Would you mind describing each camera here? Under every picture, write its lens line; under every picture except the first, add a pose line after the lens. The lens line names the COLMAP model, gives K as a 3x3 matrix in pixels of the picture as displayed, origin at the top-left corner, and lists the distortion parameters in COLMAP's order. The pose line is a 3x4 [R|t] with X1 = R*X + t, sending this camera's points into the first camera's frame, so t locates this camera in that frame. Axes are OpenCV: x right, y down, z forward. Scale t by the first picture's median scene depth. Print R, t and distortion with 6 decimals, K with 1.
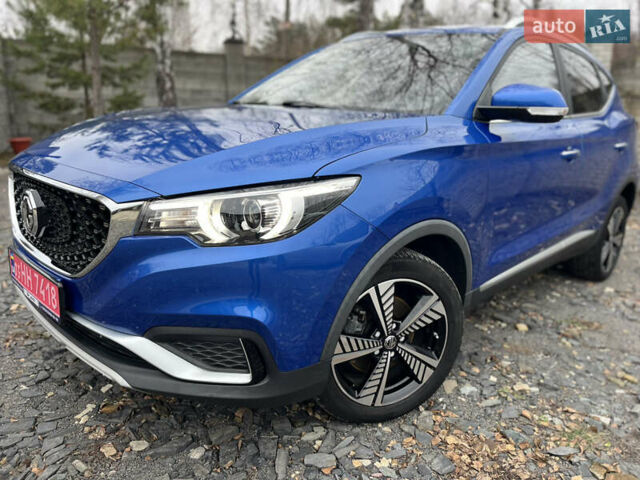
lens RADIAL K [[466.4, 0, 320.0], [0, 466.4, 240.0], [0, 0, 1]] dist [0.063718, -0.091872]
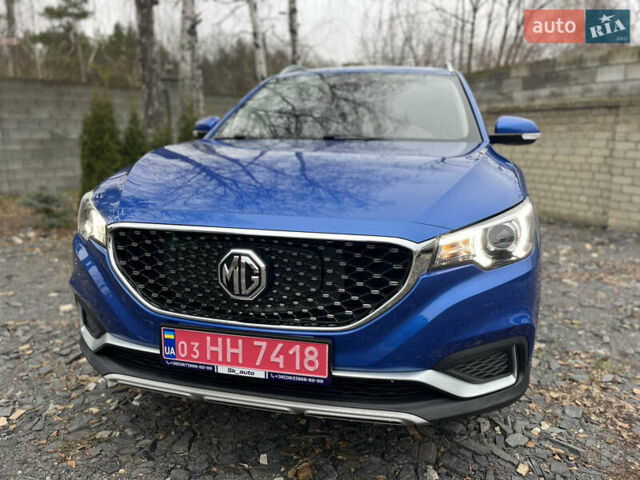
lens RADIAL K [[466.4, 0, 320.0], [0, 466.4, 240.0], [0, 0, 1]] dist [0.063718, -0.091872]
pose [[0.864754, -0.140305, 0.482198, -1.027031], [0.160404, 0.987051, -0.000460, -0.109980], [-0.475890, 0.077744, 0.876062, 0.191507]]
